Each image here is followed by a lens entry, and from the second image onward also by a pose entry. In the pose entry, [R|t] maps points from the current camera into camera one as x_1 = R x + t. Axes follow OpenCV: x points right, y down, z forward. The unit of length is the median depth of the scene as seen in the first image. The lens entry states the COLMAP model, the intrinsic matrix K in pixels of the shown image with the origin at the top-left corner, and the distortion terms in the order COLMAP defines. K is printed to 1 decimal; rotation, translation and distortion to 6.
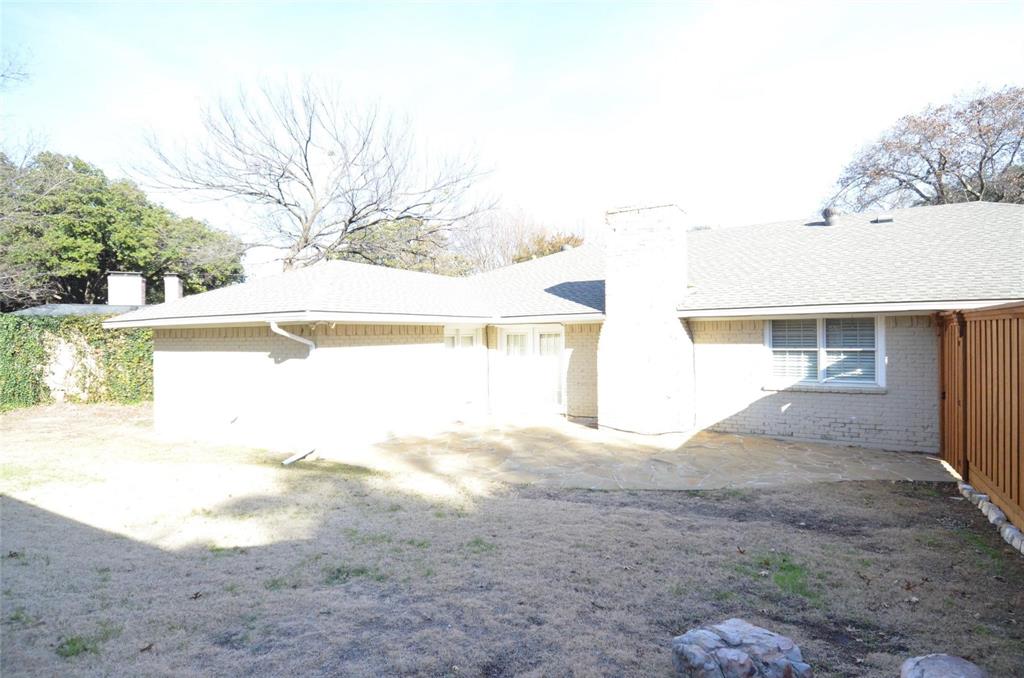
lens RADIAL K [[531.2, 0, 514.9], [0, 531.2, 335.7], [0, 0, 1]] dist [0.019939, -0.016684]
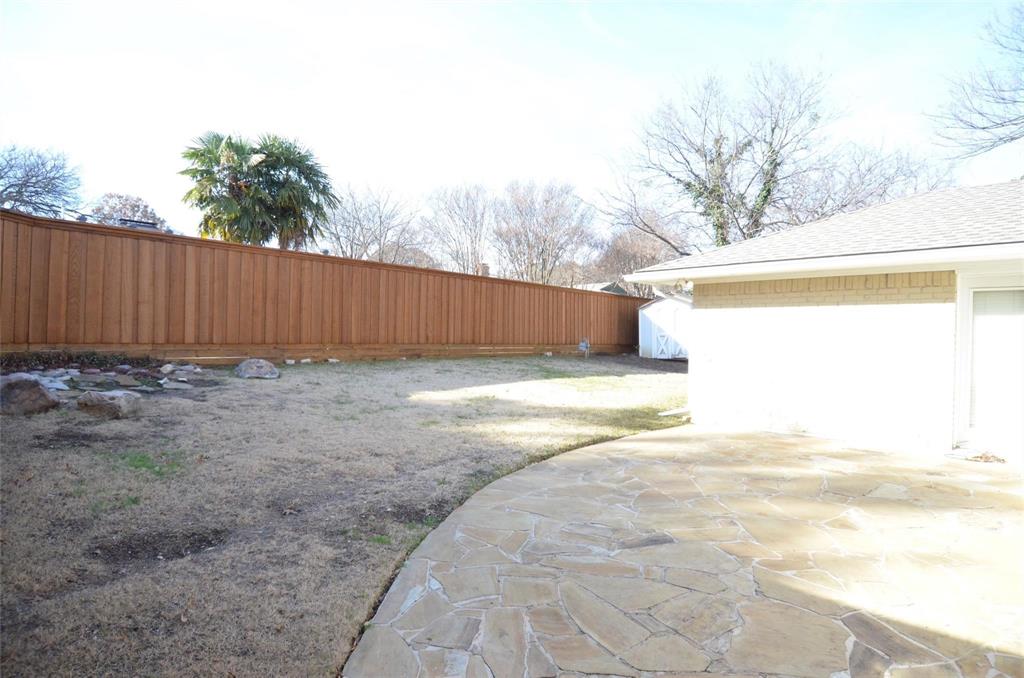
lens RADIAL K [[531.2, 0, 514.9], [0, 531.2, 334.9], [0, 0, 1]] dist [0.019939, -0.016684]
pose [[-0.228645, 0.001244, -0.973509, 0.777731], [-0.019859, 0.999785, 0.005942, 0.084013], [0.973307, 0.020691, -0.228571, 1.097204]]
